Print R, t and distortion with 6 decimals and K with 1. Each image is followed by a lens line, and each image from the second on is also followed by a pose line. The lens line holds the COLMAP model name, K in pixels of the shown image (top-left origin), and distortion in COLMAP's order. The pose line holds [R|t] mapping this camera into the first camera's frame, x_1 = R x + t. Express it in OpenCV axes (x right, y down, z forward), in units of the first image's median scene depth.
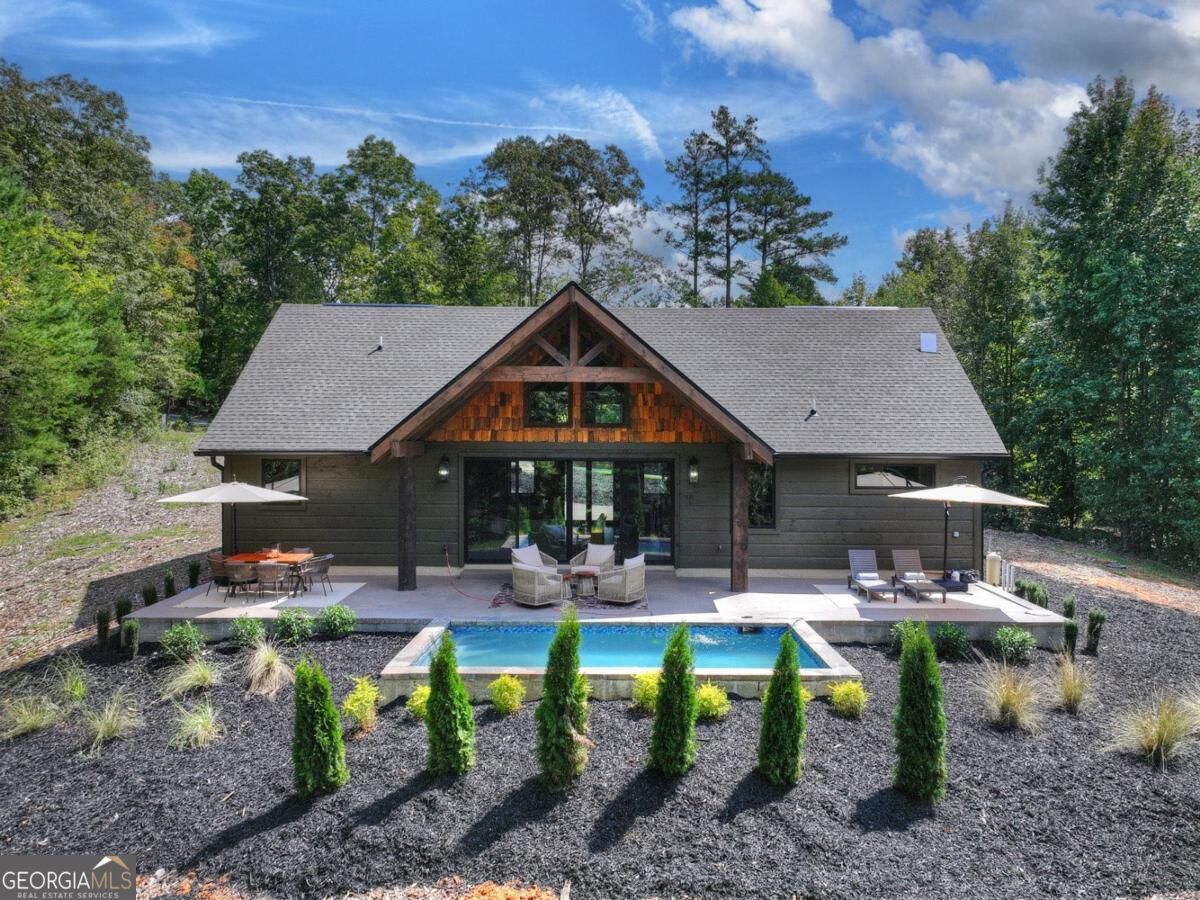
lens RADIAL K [[843.0, 0, 605.0], [0, 843.0, 449.2], [0, 0, 1]] dist [-0.002004, 0.001249]
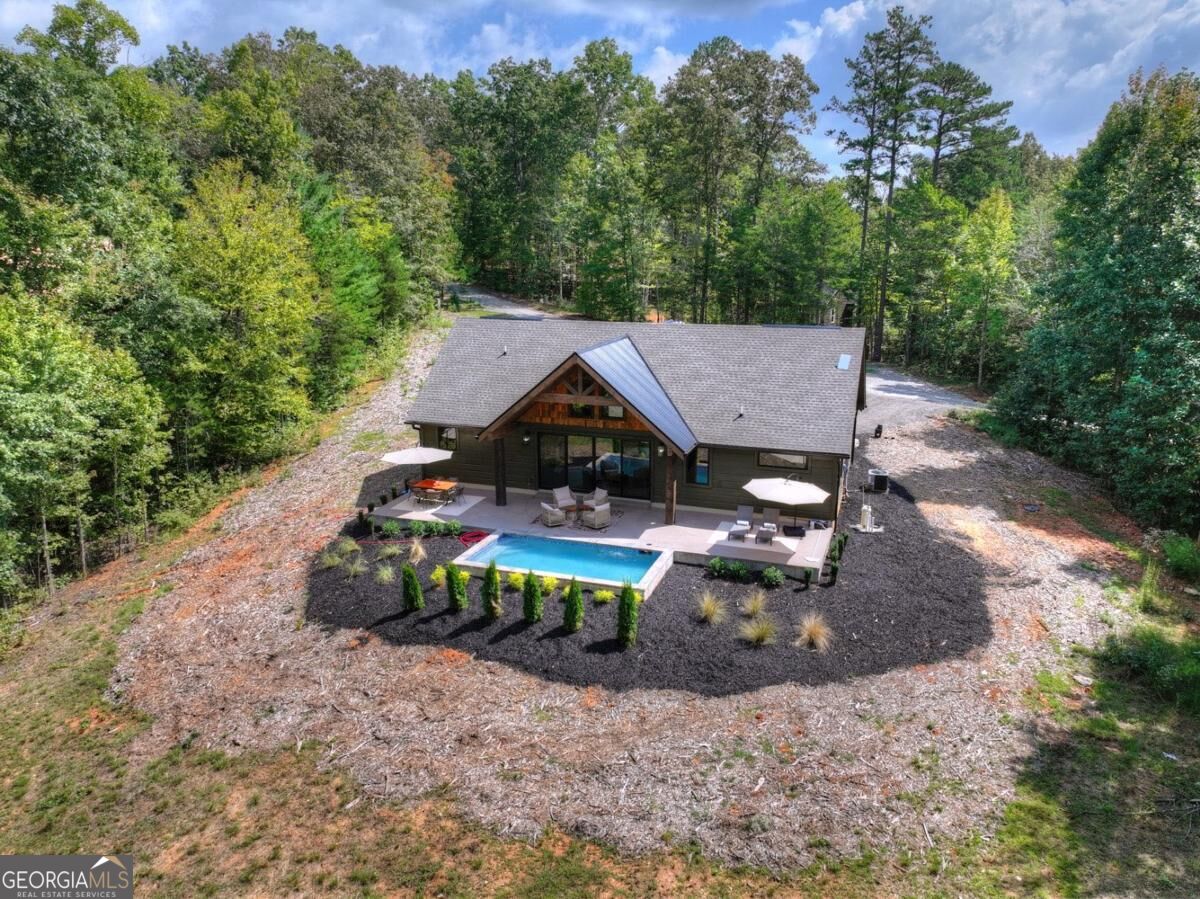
lens RADIAL K [[843.0, 0, 601.8], [0, 843.0, 447.0], [0, 0, 1]] dist [-0.002004, 0.001249]
pose [[0.941822, 0.075058, -0.327625, 0.605086], [0.002755, 0.972990, 0.230830, -0.407903], [0.336102, -0.218303, 0.916176, -0.657234]]
